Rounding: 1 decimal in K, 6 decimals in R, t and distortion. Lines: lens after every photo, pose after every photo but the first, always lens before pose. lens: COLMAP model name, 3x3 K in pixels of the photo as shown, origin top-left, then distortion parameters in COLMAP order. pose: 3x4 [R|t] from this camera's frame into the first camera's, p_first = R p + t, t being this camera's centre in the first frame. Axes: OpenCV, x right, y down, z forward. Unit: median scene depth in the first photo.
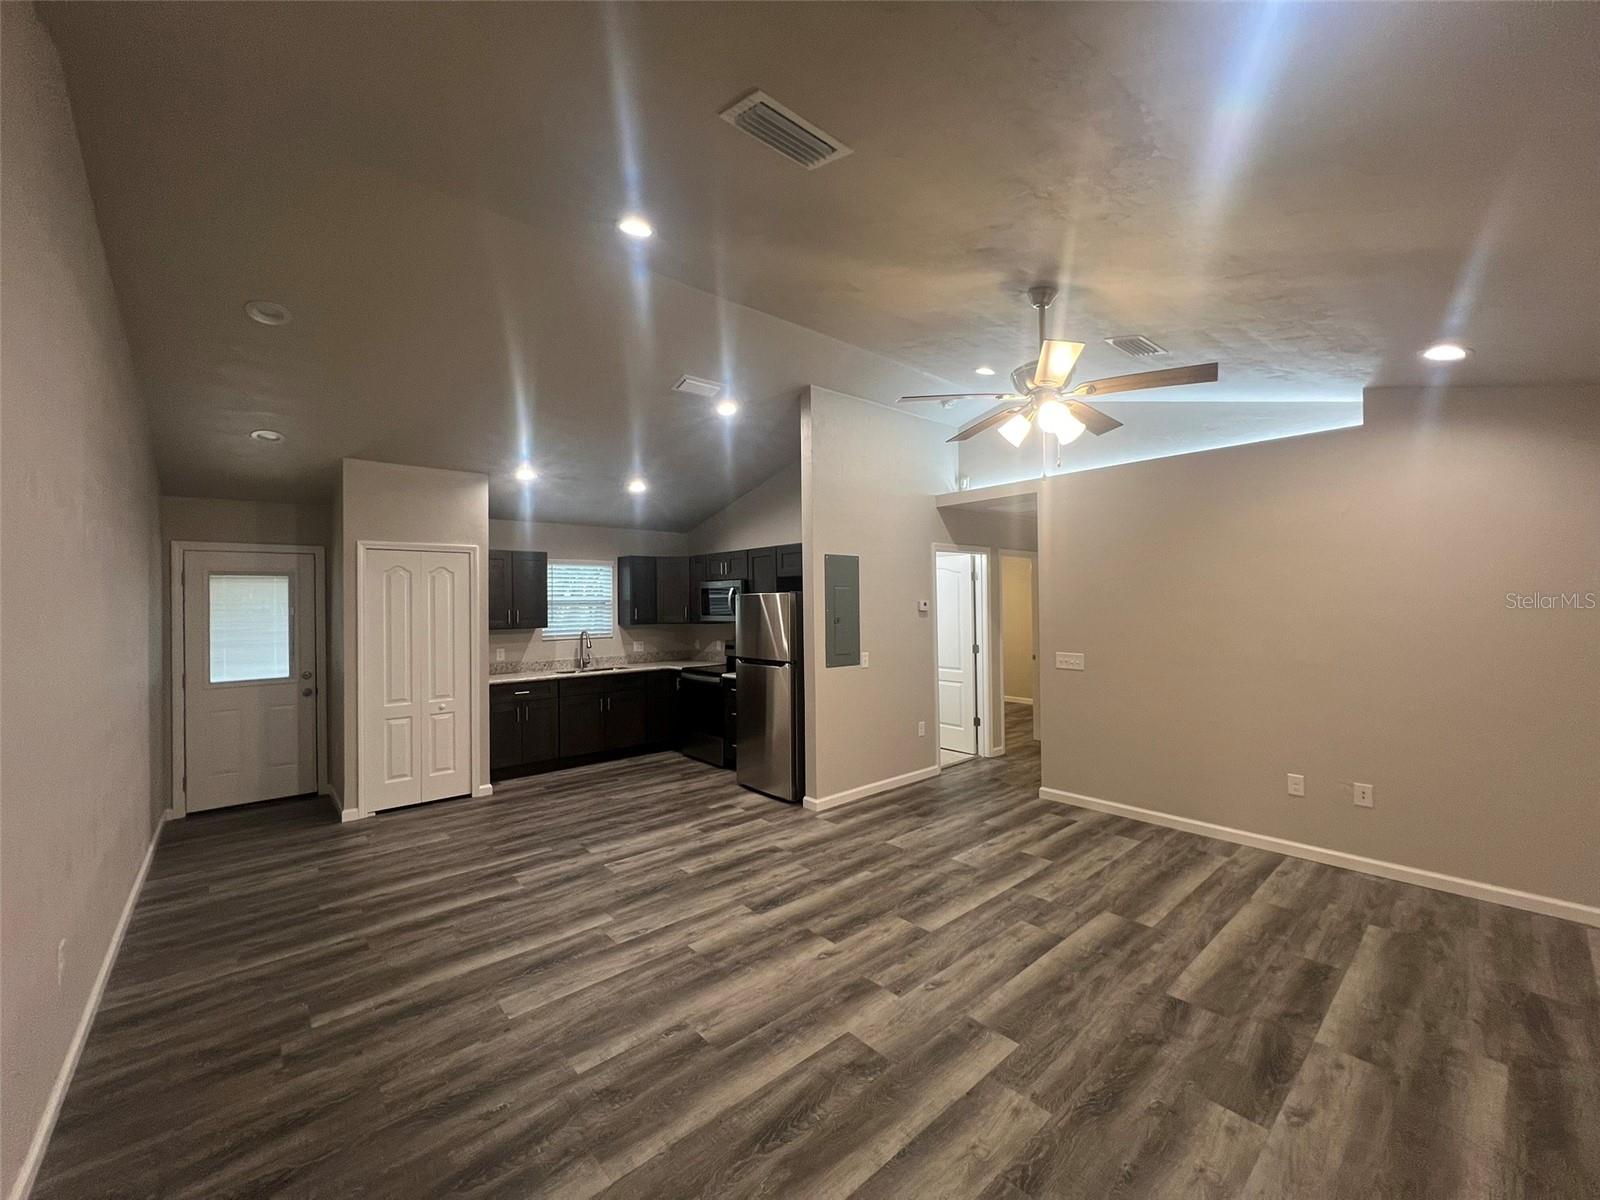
lens RADIAL K [[637.1, 0, 795.5], [0, 637.1, 596.0], [0, 0, 1]] dist [-0.002952, 0.000837]
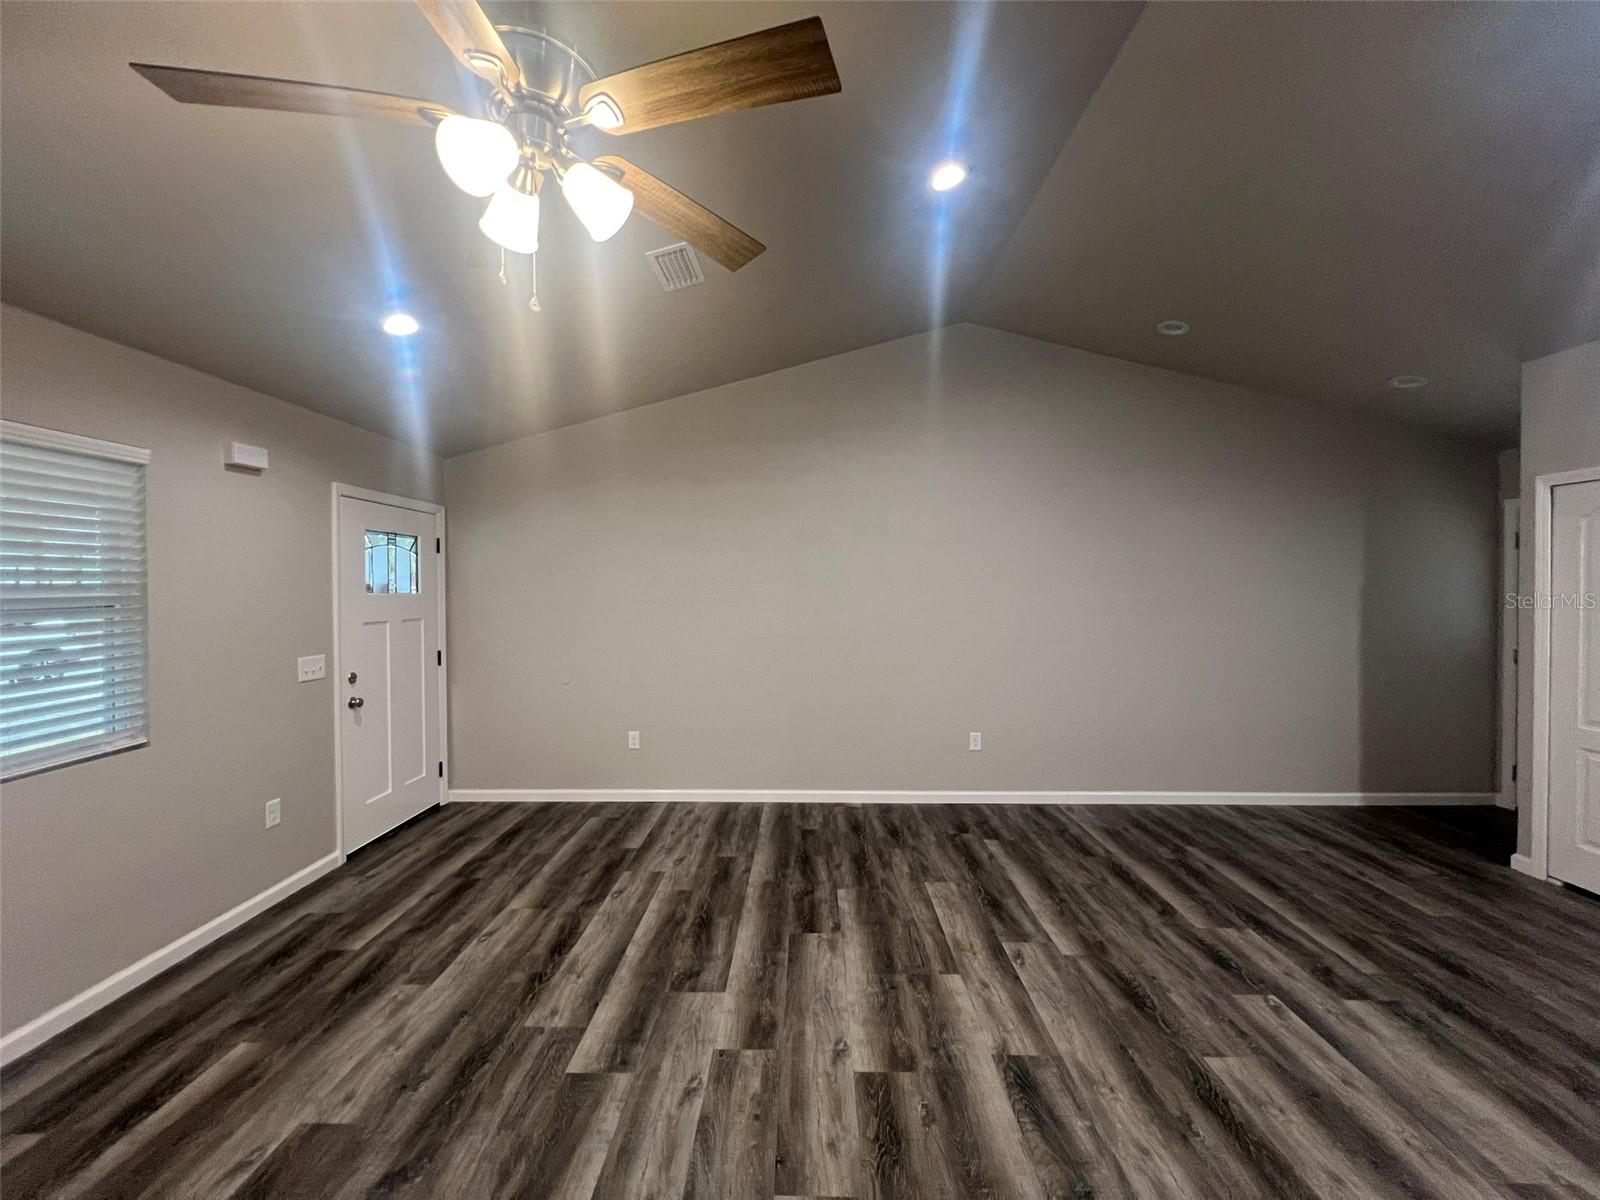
lens RADIAL K [[637.1, 0, 795.0], [0, 637.1, 596.4], [0, 0, 1]] dist [-0.002952, 0.000837]
pose [[-0.674112, 0.025441, -0.738191, 0.467919], [0.020175, 0.999668, 0.016029, 0.019347], [0.738354, -0.004087, -0.674401, 1.110667]]
